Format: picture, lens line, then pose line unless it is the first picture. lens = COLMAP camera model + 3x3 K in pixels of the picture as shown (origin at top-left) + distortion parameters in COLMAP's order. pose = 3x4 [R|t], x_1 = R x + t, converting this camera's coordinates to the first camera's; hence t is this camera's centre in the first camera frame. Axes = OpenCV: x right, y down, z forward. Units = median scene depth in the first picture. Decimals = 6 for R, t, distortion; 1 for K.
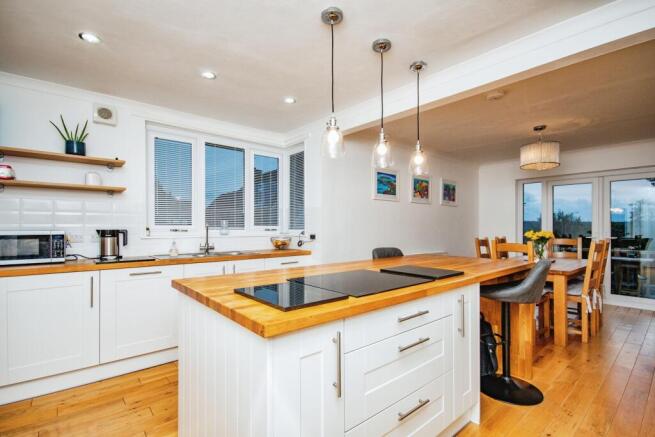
lens RADIAL K [[308.5, 0, 324.6], [0, 308.5, 223.0], [0, 0, 1]] dist [0.001182, 0.000470]
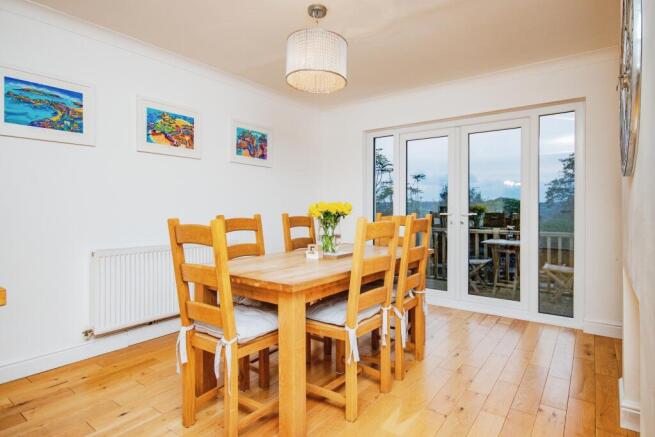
lens RADIAL K [[360.9, 0, 330.3], [0, 360.9, 213.9], [0, 0, 1]] dist [0.004640, 0.001008]
pose [[0.971457, -0.005891, 0.237144, 0.431726], [-0.002452, 0.999389, 0.034869, 0.019040], [-0.237204, -0.034455, 0.970849, 0.280976]]
